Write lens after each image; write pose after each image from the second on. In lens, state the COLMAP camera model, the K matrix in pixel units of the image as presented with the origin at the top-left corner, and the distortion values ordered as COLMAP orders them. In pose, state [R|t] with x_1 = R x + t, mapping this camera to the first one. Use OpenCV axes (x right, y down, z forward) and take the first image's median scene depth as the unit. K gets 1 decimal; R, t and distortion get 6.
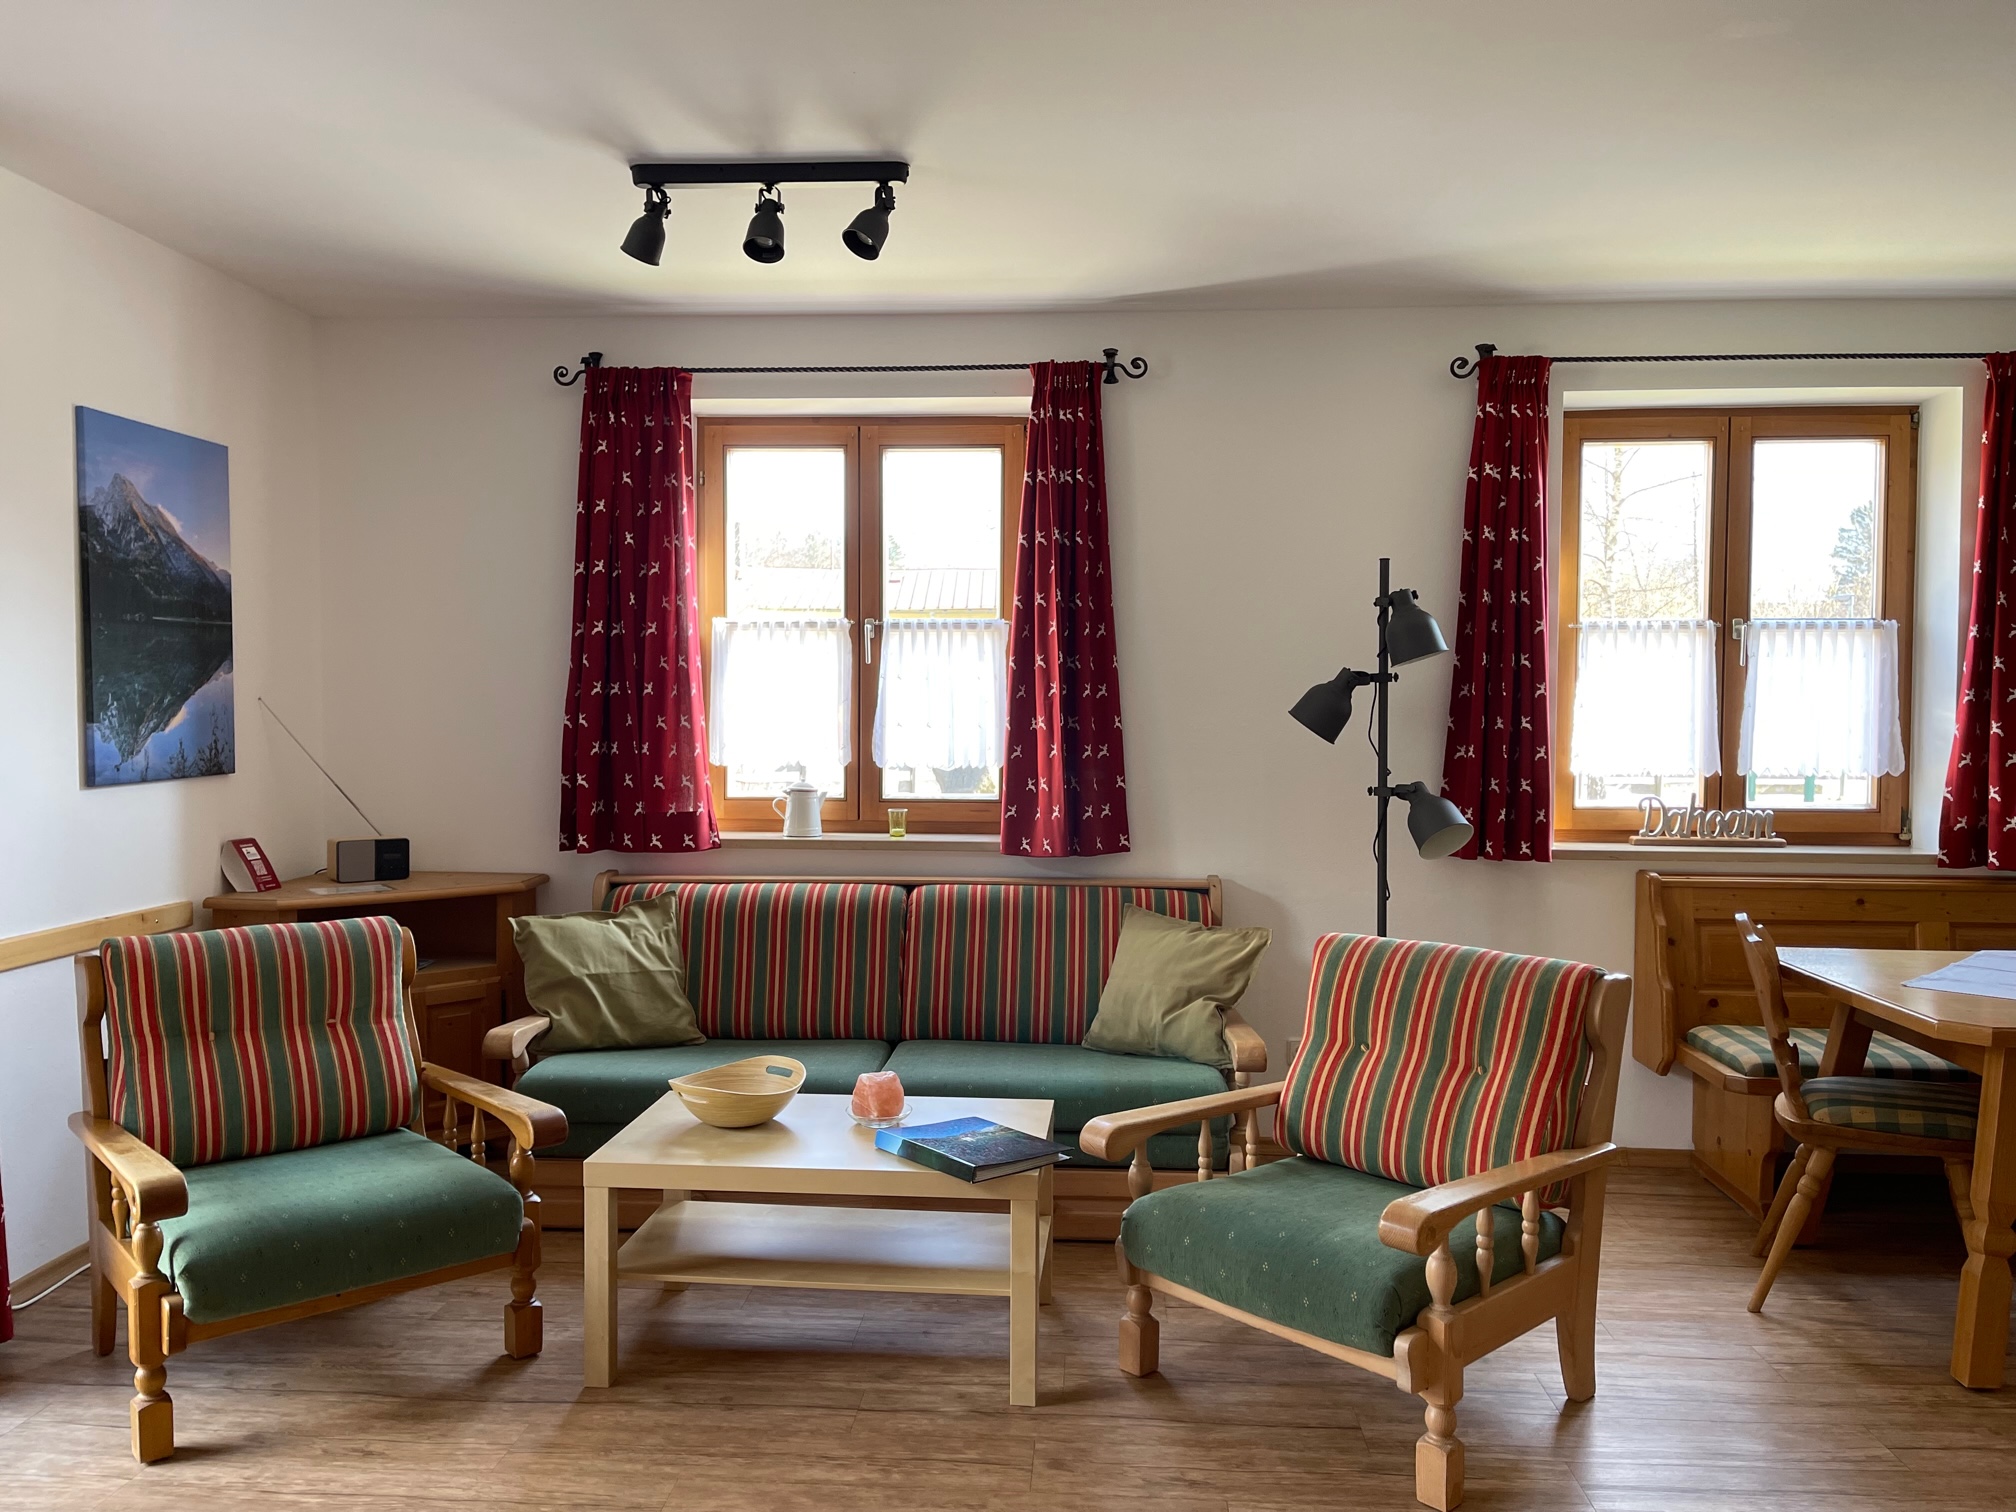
lens RADIAL K [[1500.0, 0, 1004.7], [0, 1500.0, 759.7], [0, 0, 1]] dist [0.092322, -0.134156]
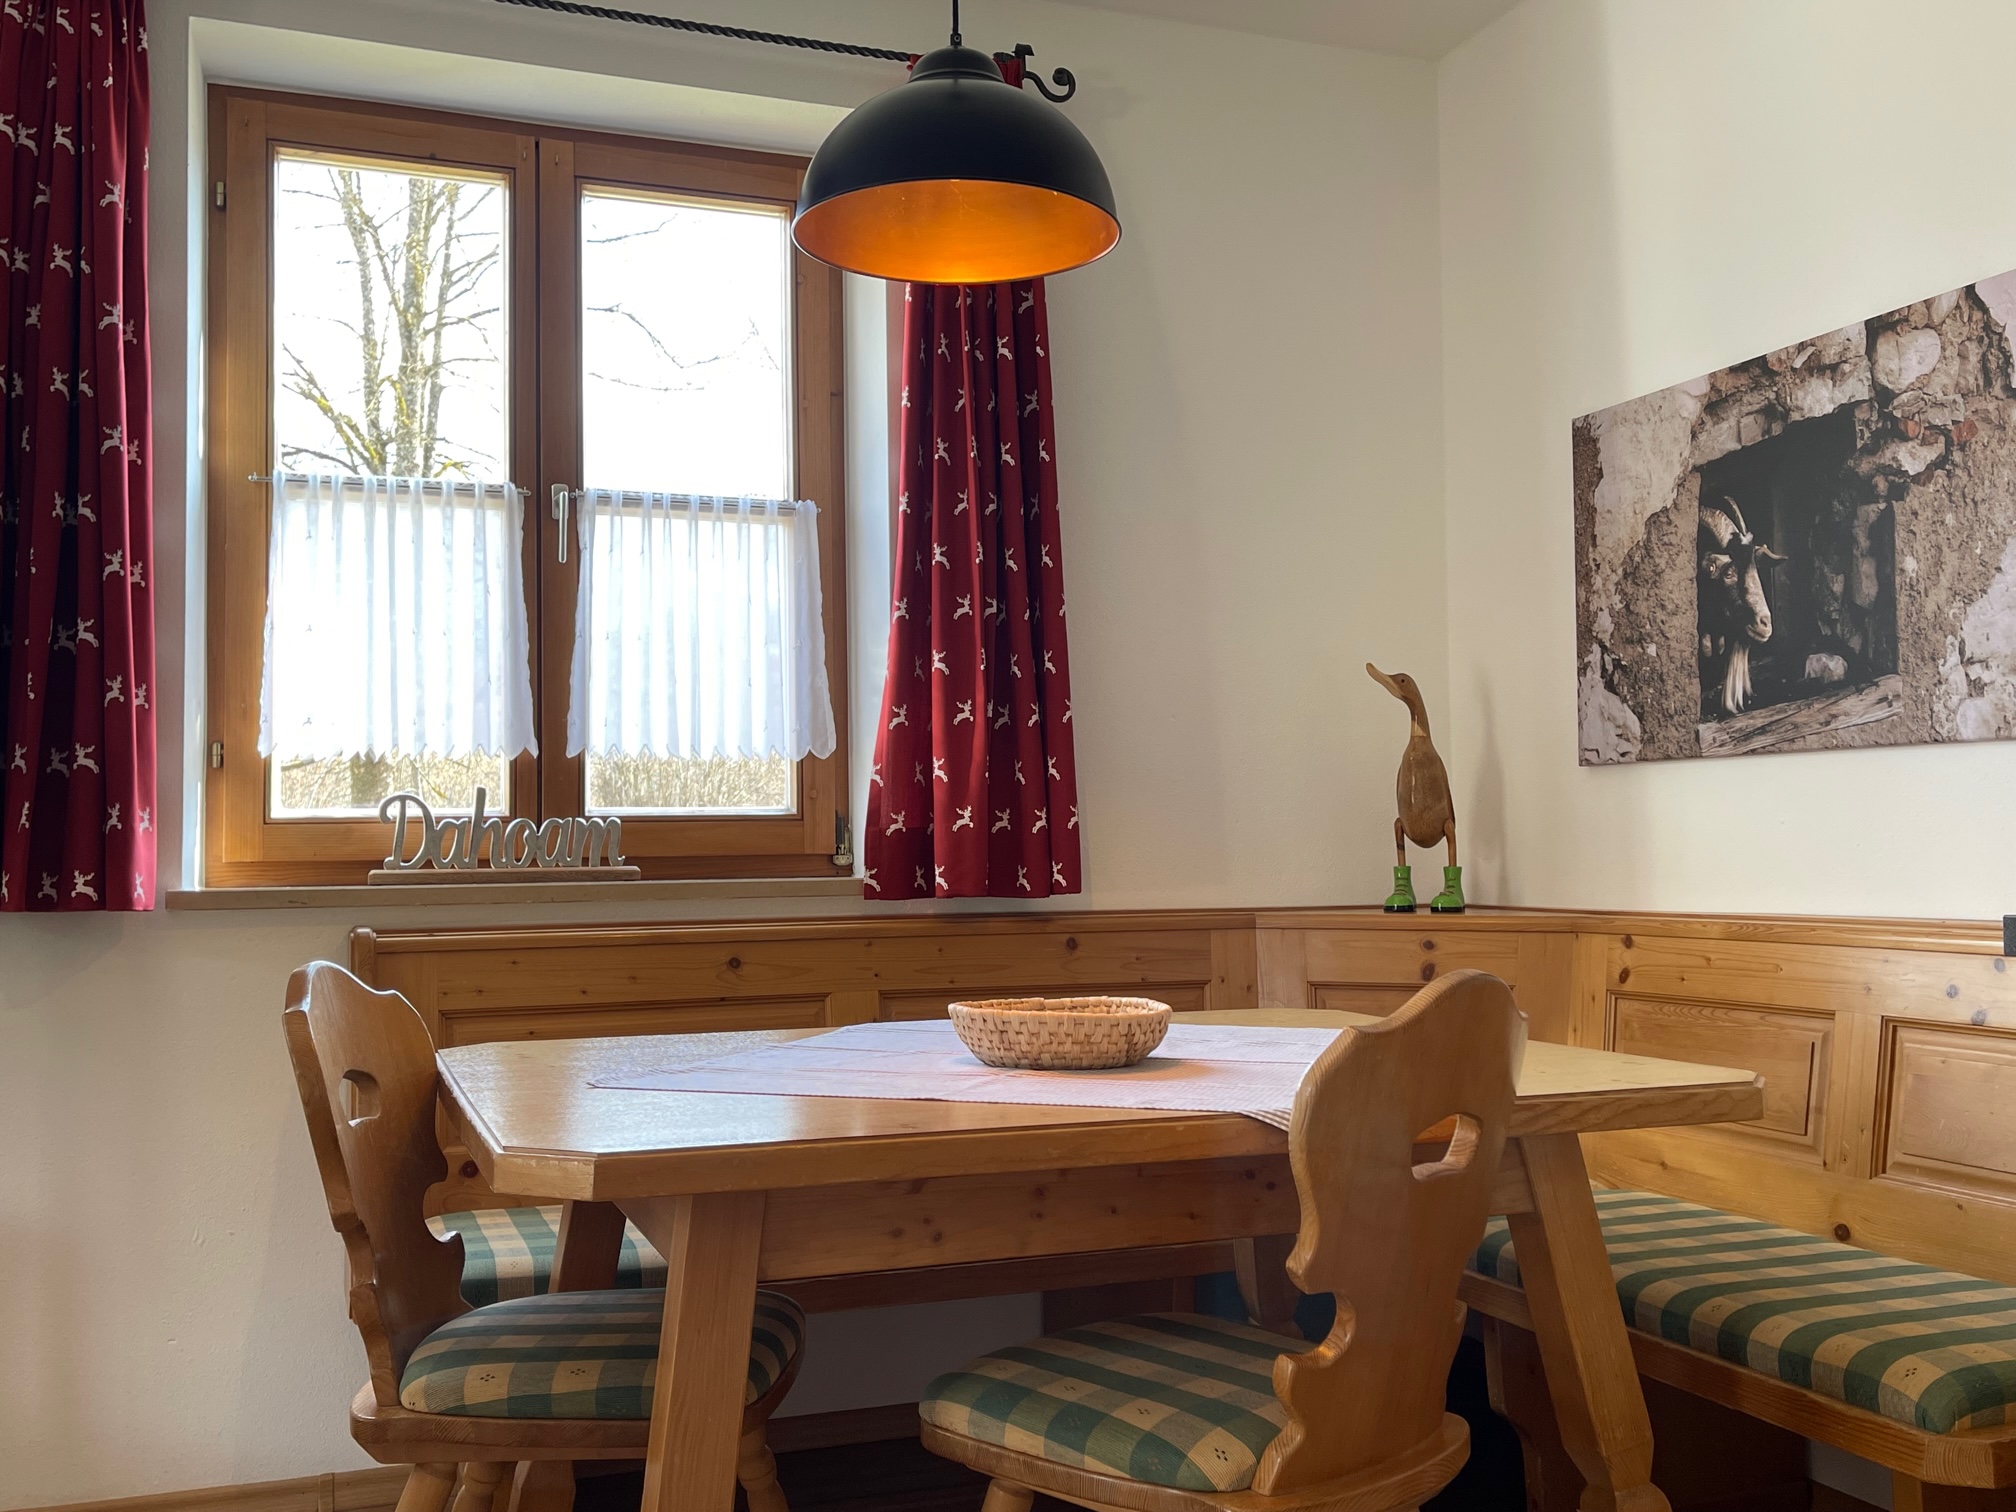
lens RADIAL K [[1835.9, 0, 1008.0], [0, 1835.9, 756.0], [0, 0, 1]] dist [0.086477, -0.124551]
pose [[0.908264, 0.007382, 0.418333, 0.360267], [0.030755, 0.995962, -0.084348, 0.076169], [-0.417266, 0.089476, 0.904369, 0.323709]]
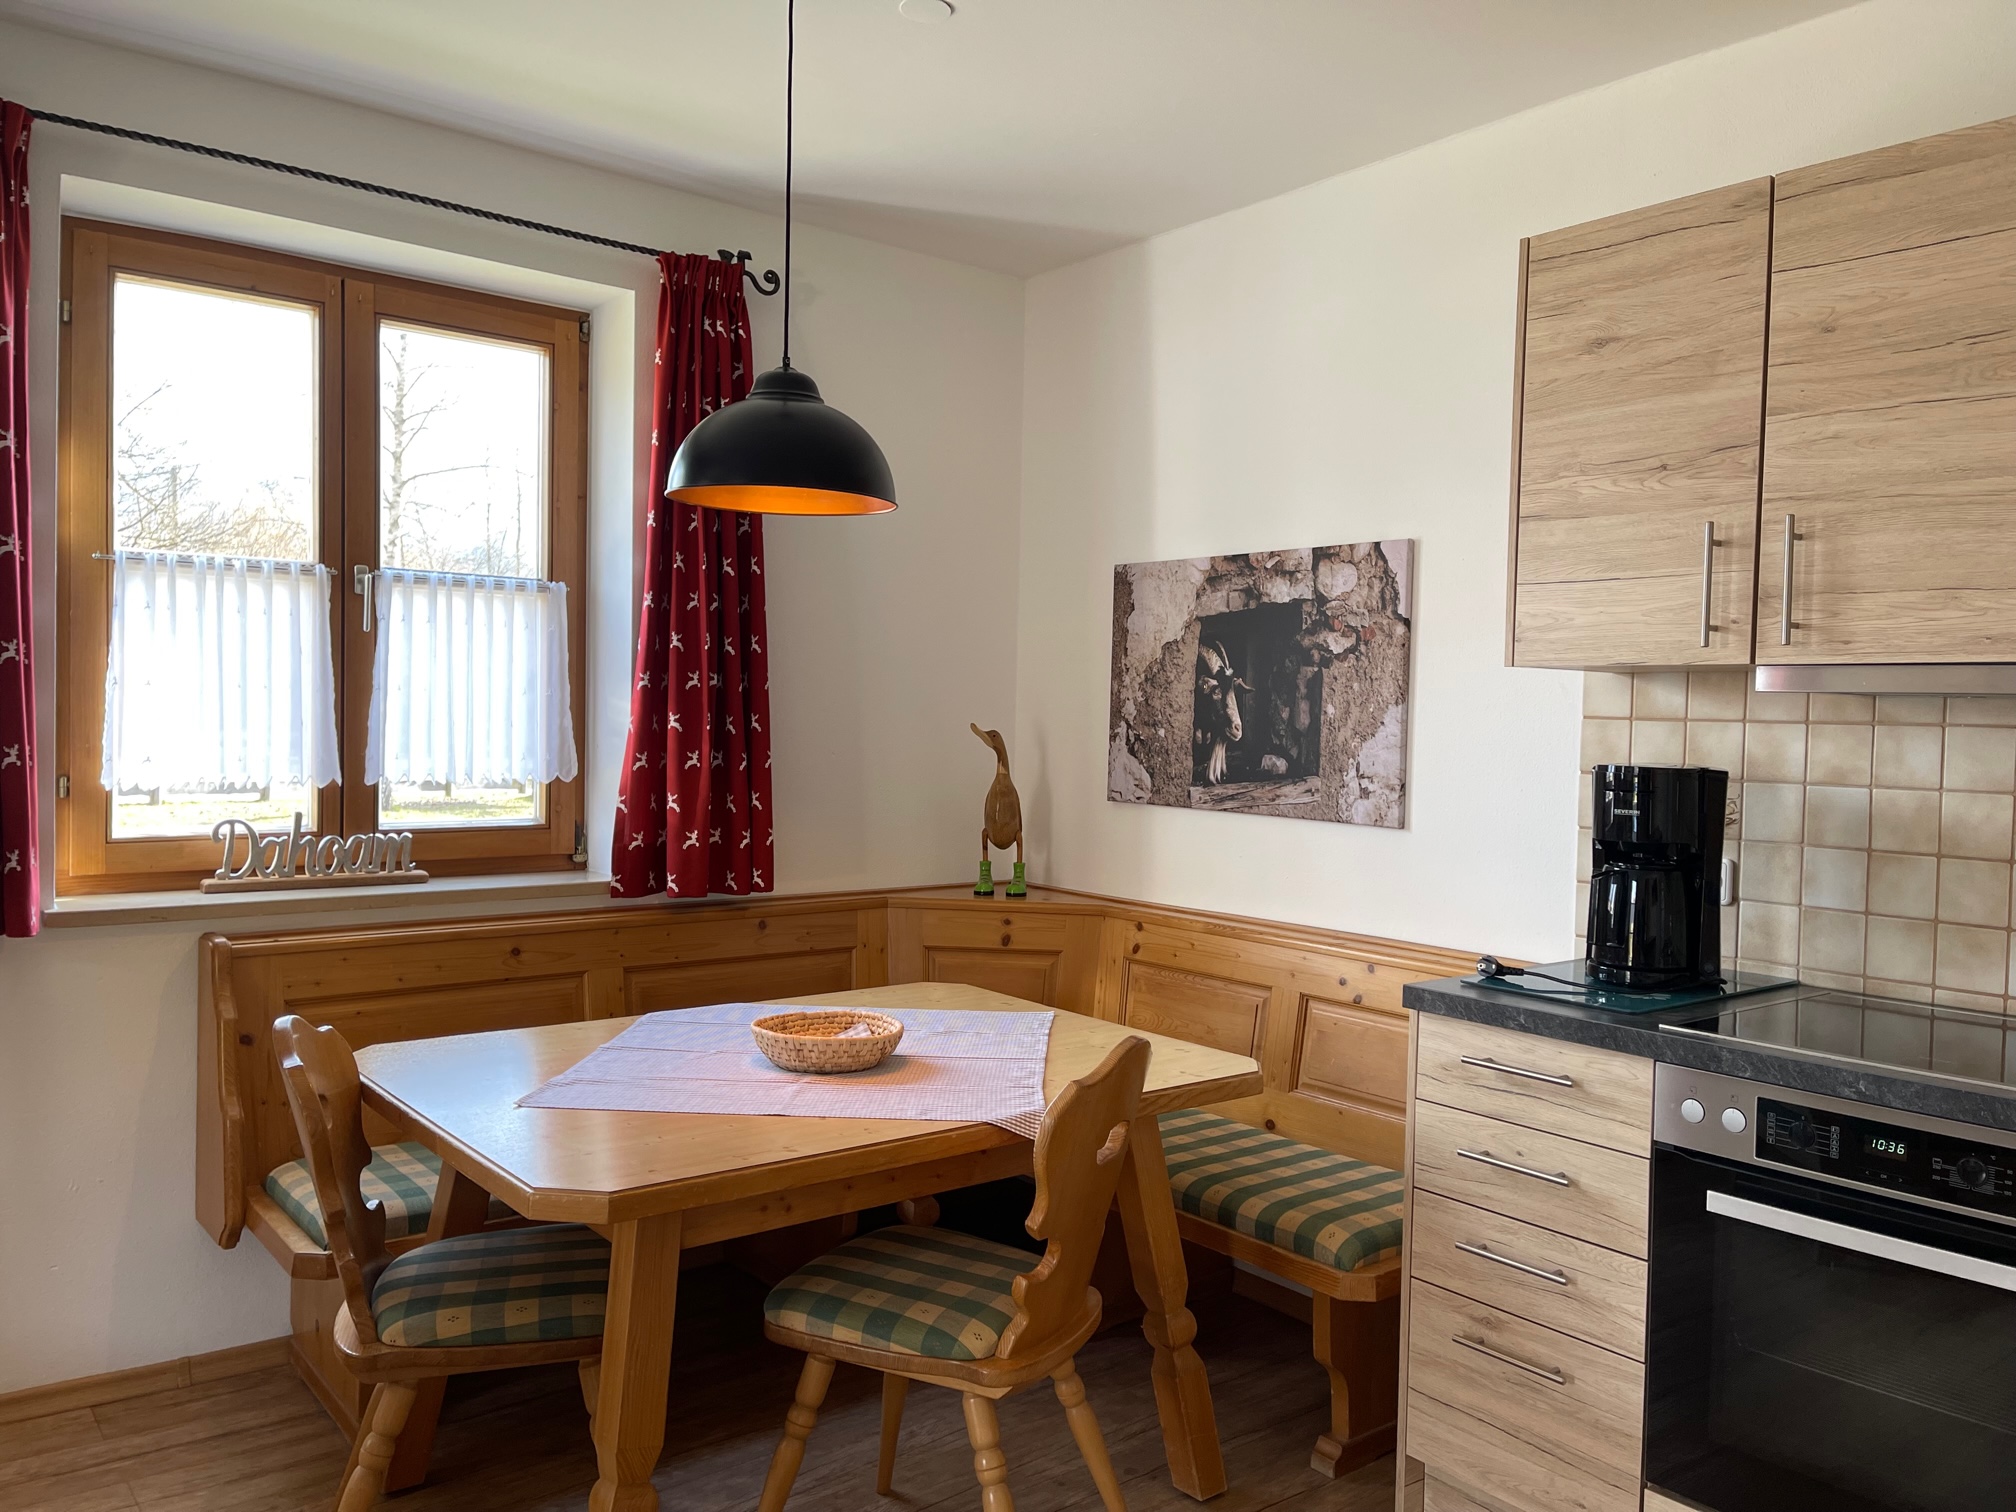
lens RADIAL K [[1500.0, 0, 1004.7], [0, 1500.0, 759.7], [0, 0, 1]] dist [0.092322, -0.134156]
pose [[0.734507, -0.010102, 0.678525, 0.230227], [0.006794, 0.999949, 0.007532, -0.005097], [-0.678567, -0.000922, 0.734538, 0.284980]]
